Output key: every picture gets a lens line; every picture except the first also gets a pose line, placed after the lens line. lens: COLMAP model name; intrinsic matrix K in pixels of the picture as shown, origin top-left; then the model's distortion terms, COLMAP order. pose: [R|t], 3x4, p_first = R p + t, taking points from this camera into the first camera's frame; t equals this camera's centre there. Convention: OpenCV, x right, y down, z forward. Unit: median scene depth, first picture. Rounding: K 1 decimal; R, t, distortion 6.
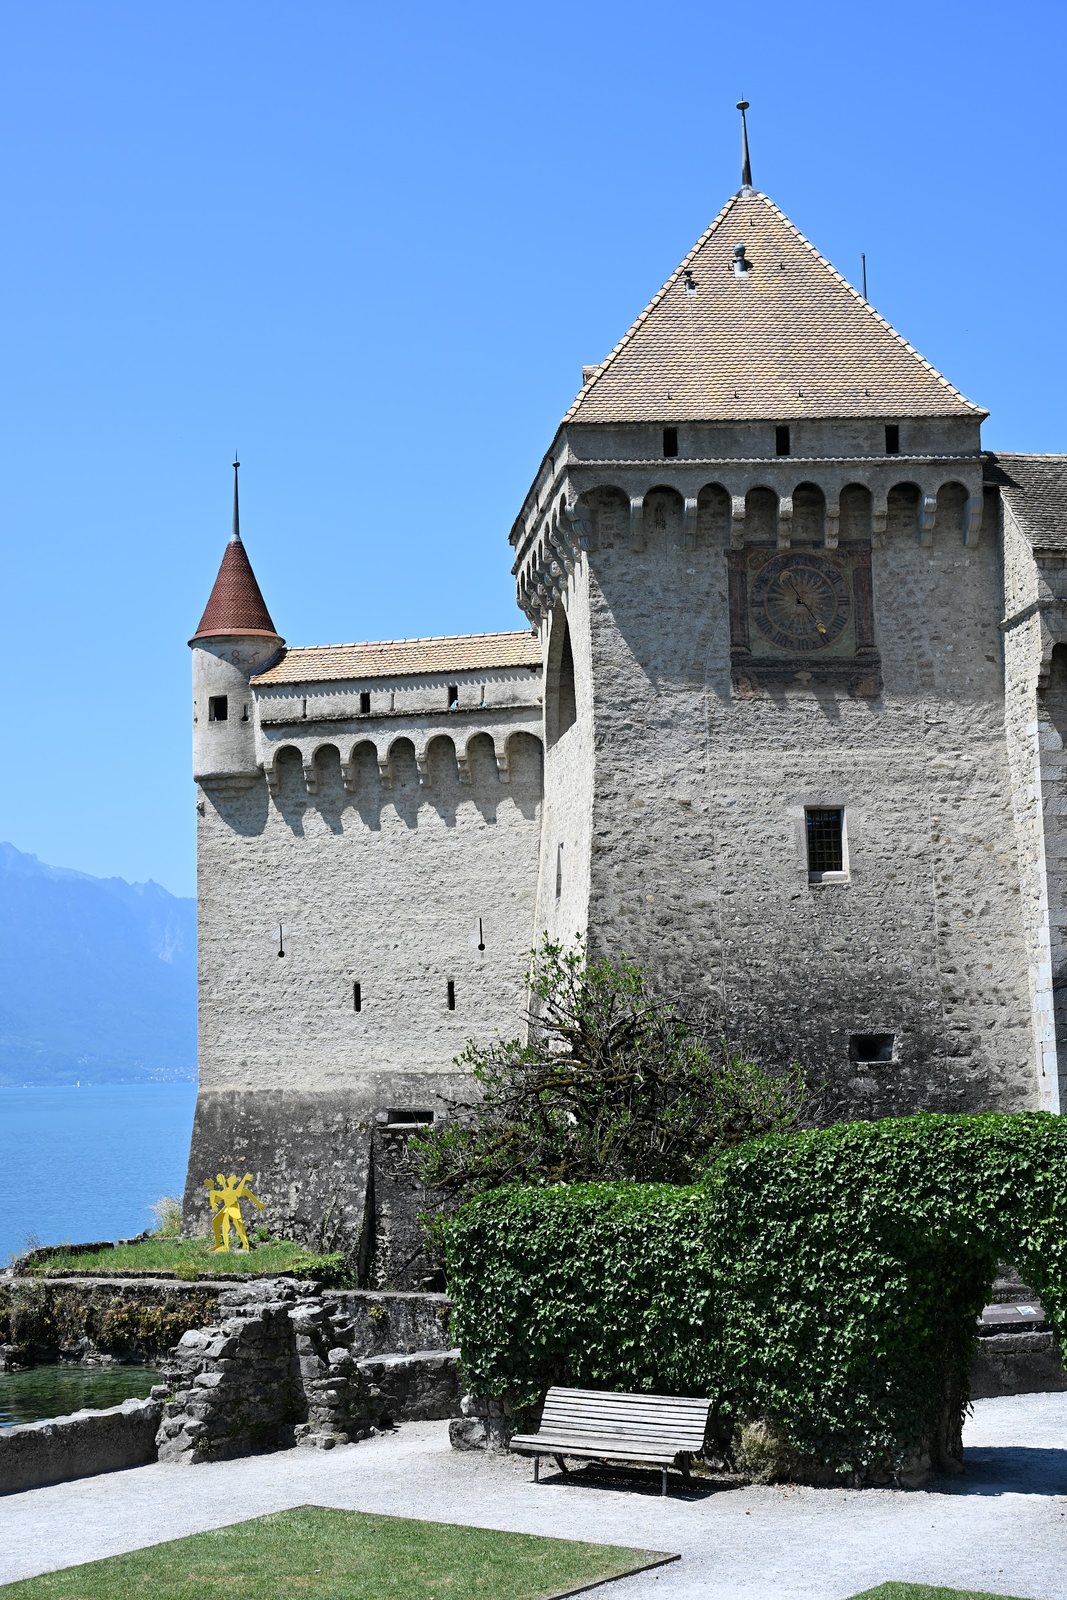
lens RADIAL K [[2085.2, 0, 533.0], [0, 2085.2, 799.1], [0, 0, 1]] dist [0.000768, 0.000000]
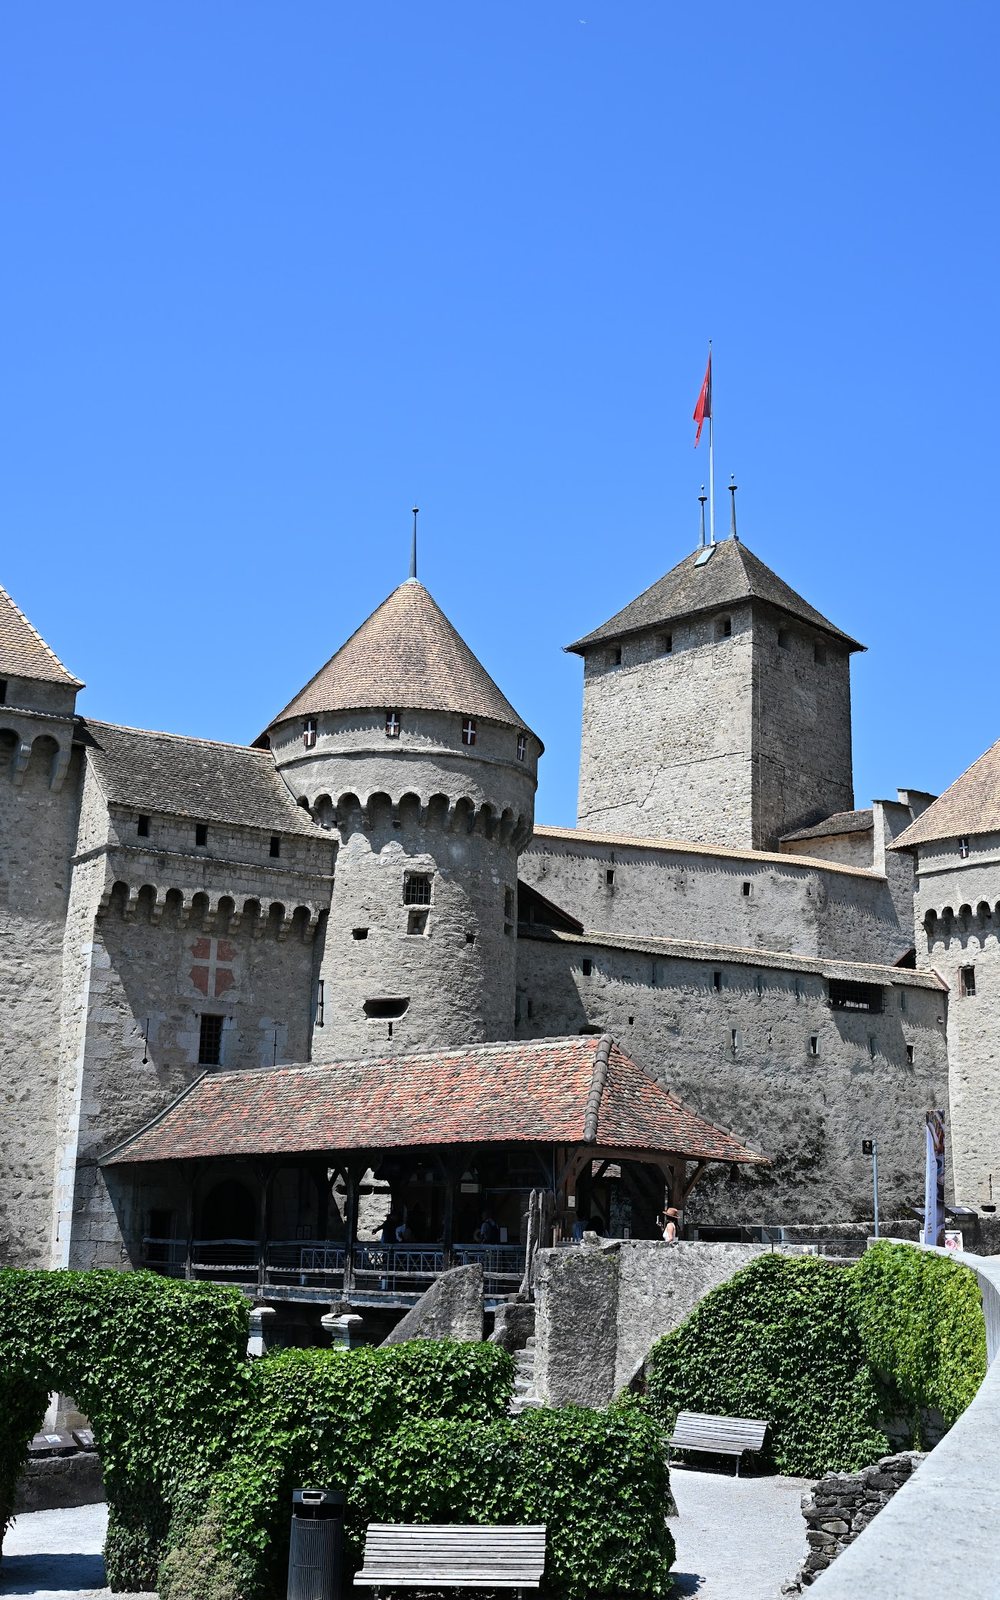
lens RADIAL K [[1903.2, 0, 503.6], [0, 1903.2, 802.3], [0, 0, 1]] dist [-0.009248, 0.000000]
pose [[0.861251, 0.146067, 0.486736, -0.099337], [-0.098216, 0.987587, -0.122581, -0.005900], [-0.498599, 0.057767, 0.864906, -0.074758]]
